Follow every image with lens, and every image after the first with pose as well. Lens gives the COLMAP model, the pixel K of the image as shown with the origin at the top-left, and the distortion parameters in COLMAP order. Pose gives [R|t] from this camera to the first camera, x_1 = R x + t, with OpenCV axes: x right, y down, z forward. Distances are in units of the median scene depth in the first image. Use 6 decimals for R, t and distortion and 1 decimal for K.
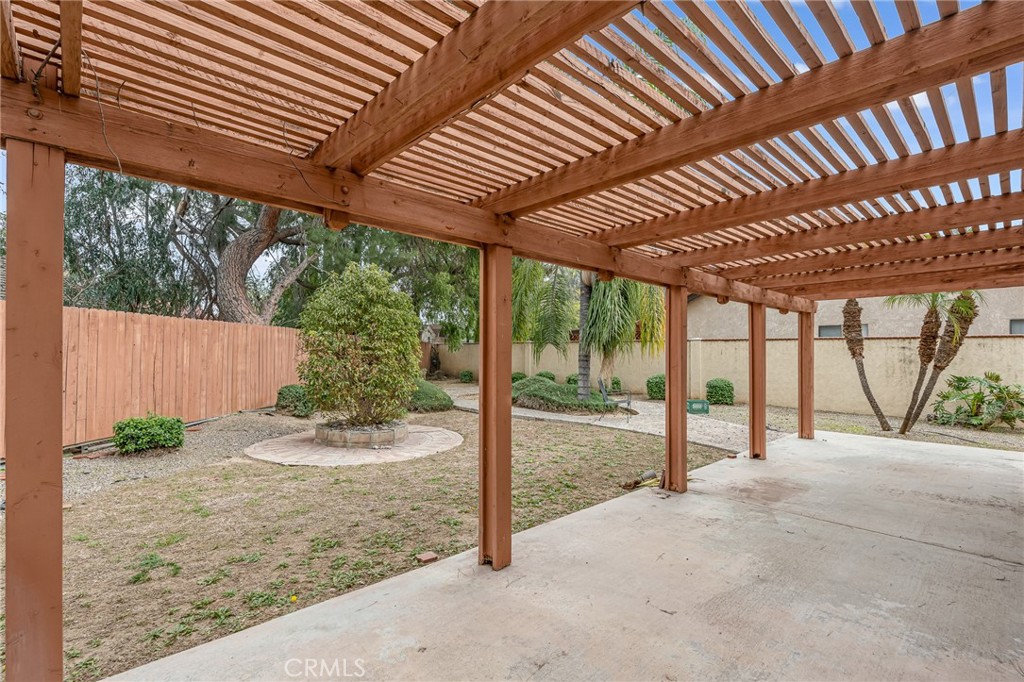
lens RADIAL K [[483.0, 0, 513.2], [0, 483.0, 333.7], [0, 0, 1]] dist [-0.002033, -0.000708]
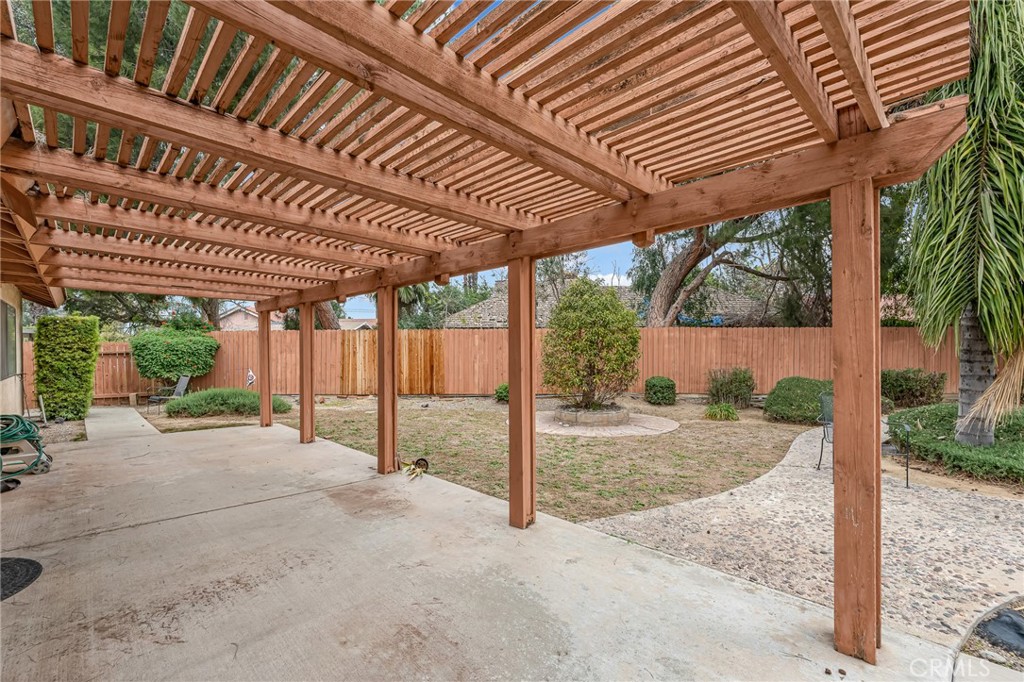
lens RADIAL K [[450.1, 0, 518.5], [0, 450.1, 345.3], [0, 0, 1]] dist [0.001364, -0.000146]
pose [[0.015868, -0.005418, -0.999859, 1.562684], [0.045939, 0.998933, -0.004684, 0.043897], [0.998818, -0.045858, 0.016100, 1.435578]]
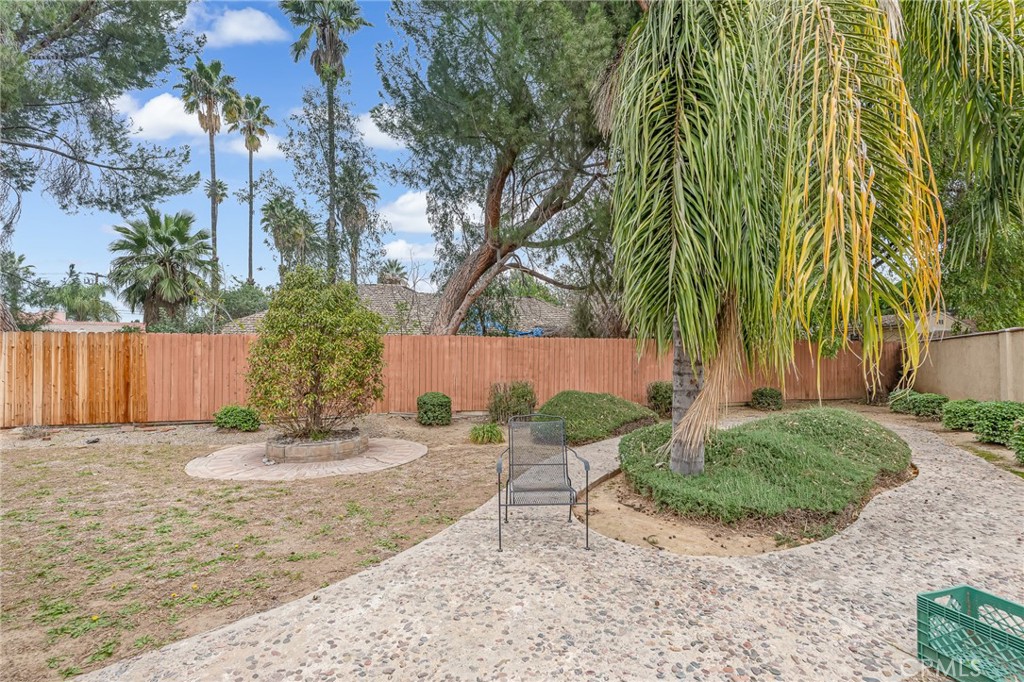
lens RADIAL K [[450.1, 0, 518.5], [0, 450.1, 345.3], [0, 0, 1]] dist [0.001364, -0.000146]
pose [[0.308973, -0.031513, -0.950549, 1.245345], [0.041898, 0.998932, -0.019498, 0.075585], [0.950148, -0.033801, 0.309963, 1.973765]]
